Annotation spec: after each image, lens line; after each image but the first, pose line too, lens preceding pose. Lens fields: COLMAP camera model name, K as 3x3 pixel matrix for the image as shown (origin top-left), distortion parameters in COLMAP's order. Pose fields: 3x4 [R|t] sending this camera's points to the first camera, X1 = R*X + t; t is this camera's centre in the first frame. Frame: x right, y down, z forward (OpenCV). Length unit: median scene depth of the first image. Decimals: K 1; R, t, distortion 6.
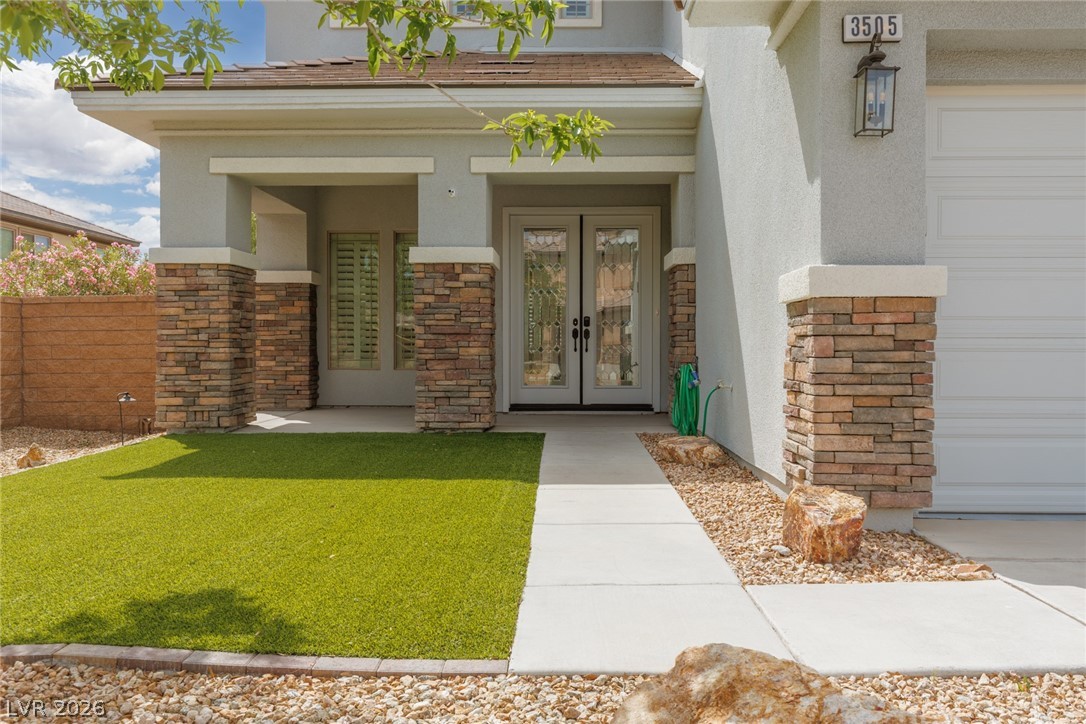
lens RADIAL K [[831.2, 0, 543.0], [0, 831.2, 362.0], [0, 0, 1]] dist [0.001885, -0.000036]
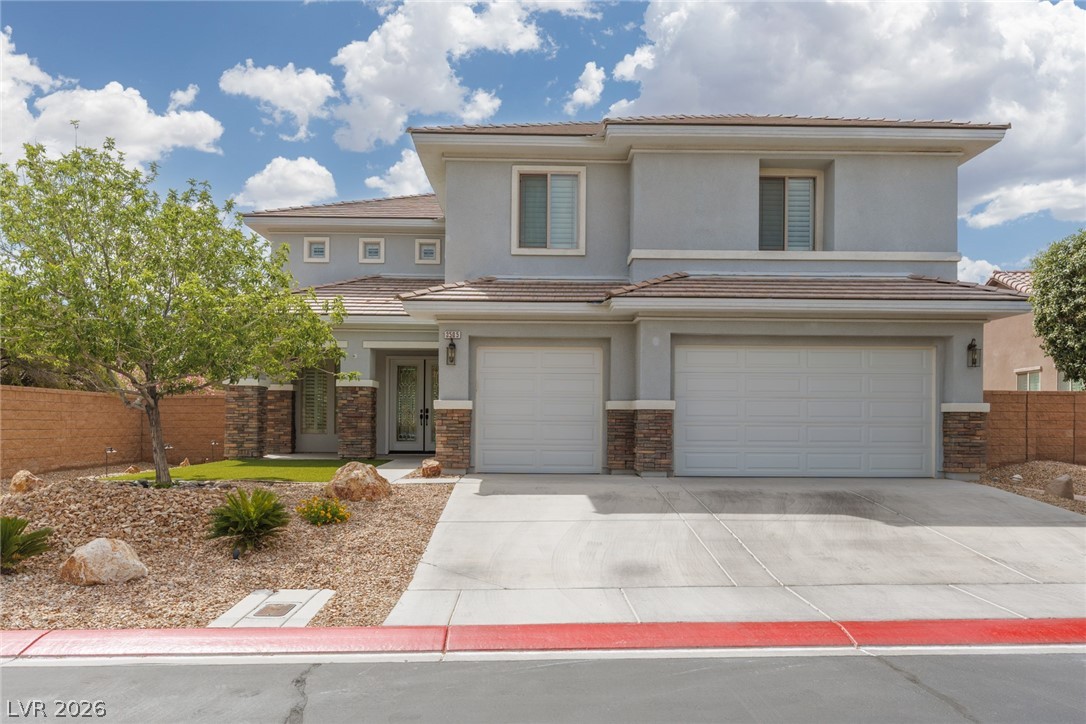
lens RADIAL K [[820.4, 0, 541.9], [0, 820.4, 420.3], [0, 0, 1]] dist [0.002131, 0.002196]
pose [[0.999505, 0.006572, 0.030774, 0.340512], [-0.005860, 0.999715, -0.023161, 0.025375], [-0.030917, 0.022969, 0.999258, -1.294895]]
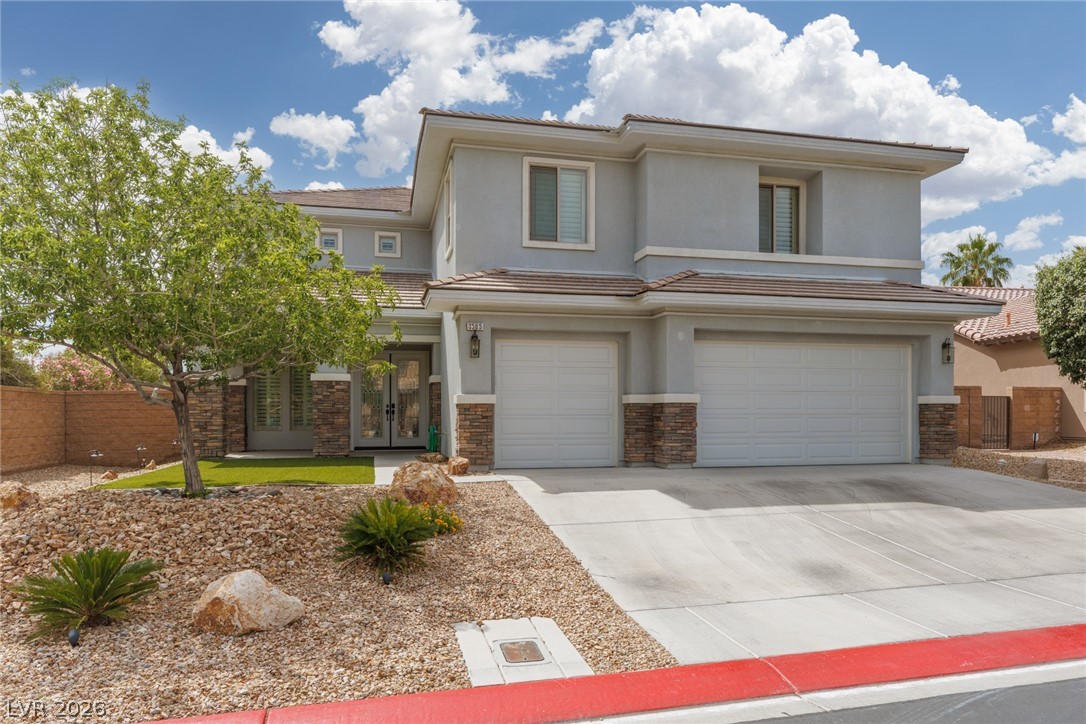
lens RADIAL K [[735.0, 0, 544.9], [0, 735.0, 416.1], [0, 0, 1]] dist [-0.000382, -0.002190]
pose [[0.968327, -0.002296, 0.249674, -0.045584], [0.007676, 0.999759, -0.020576, 0.020050], [-0.249567, 0.021841, 0.968111, -1.032344]]
